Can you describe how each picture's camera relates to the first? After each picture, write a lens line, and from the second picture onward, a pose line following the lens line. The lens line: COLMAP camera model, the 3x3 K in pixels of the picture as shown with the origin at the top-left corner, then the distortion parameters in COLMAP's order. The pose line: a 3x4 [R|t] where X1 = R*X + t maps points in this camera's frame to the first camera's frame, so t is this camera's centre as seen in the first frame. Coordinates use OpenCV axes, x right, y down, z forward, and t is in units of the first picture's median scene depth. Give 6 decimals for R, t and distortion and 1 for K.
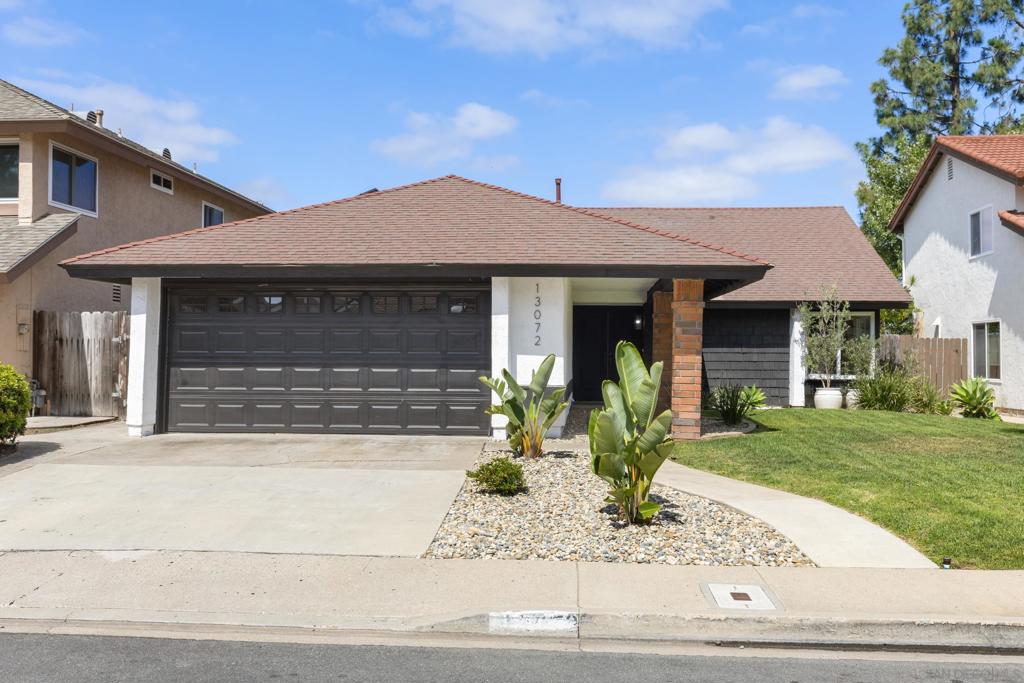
lens RADIAL K [[1025.1, 0, 508.2], [0, 1025.1, 343.1], [0, 0, 1]] dist [-0.016897, 0.000000]
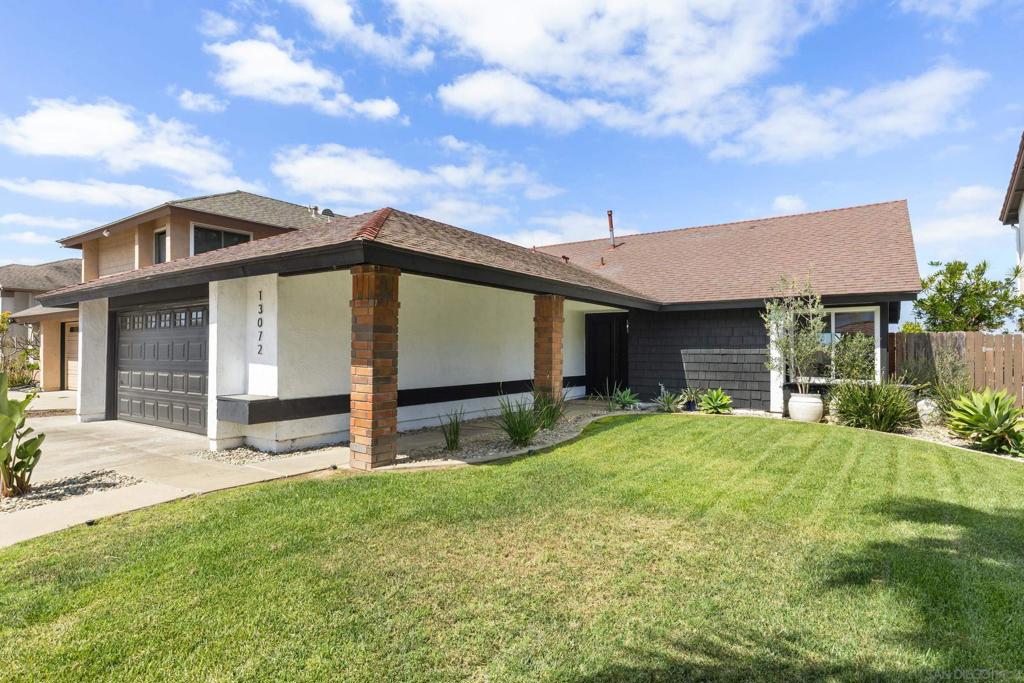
lens RADIAL K [[542.7, 0, 511.3], [0, 542.7, 339.3], [0, 0, 1]] dist [-0.015437, -0.000252]
pose [[0.855697, -0.017690, -0.517175, 0.337987], [0.014119, 0.999842, -0.010838, -0.001994], [0.517285, 0.001972, 0.855811, 0.465279]]
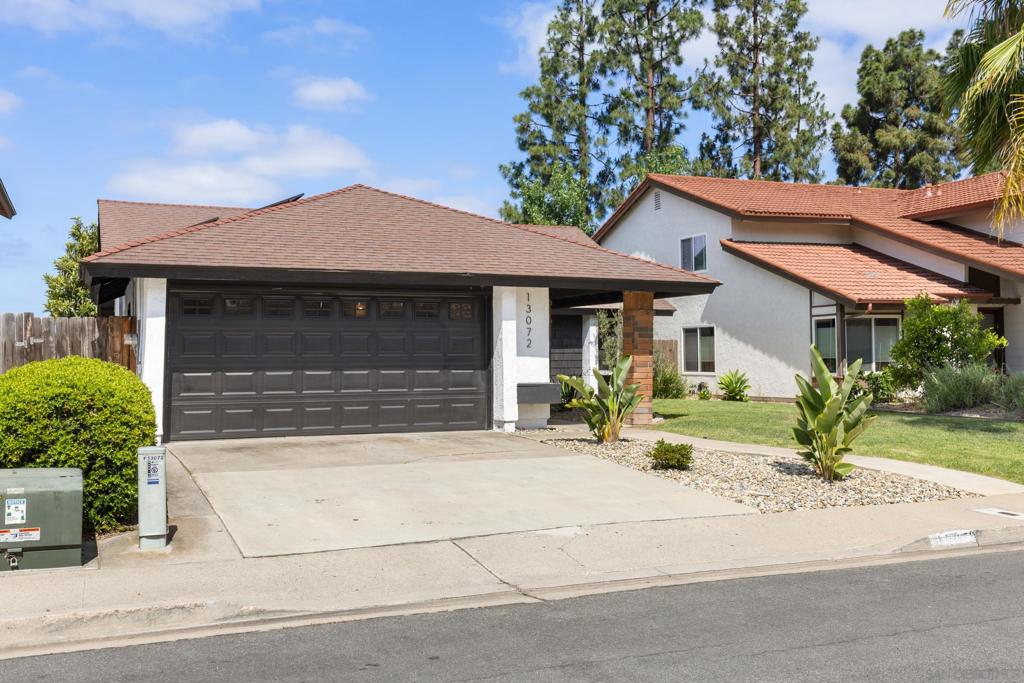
lens RADIAL K [[1025.1, 0, 514.8], [0, 1025.1, 344.5], [0, 0, 1]] dist [-0.016897, 0.000000]
pose [[0.881553, -0.004599, 0.472062, -0.352209], [0.004719, 0.999988, 0.000930, -0.001416], [-0.472061, 0.001408, 0.881565, 0.007715]]
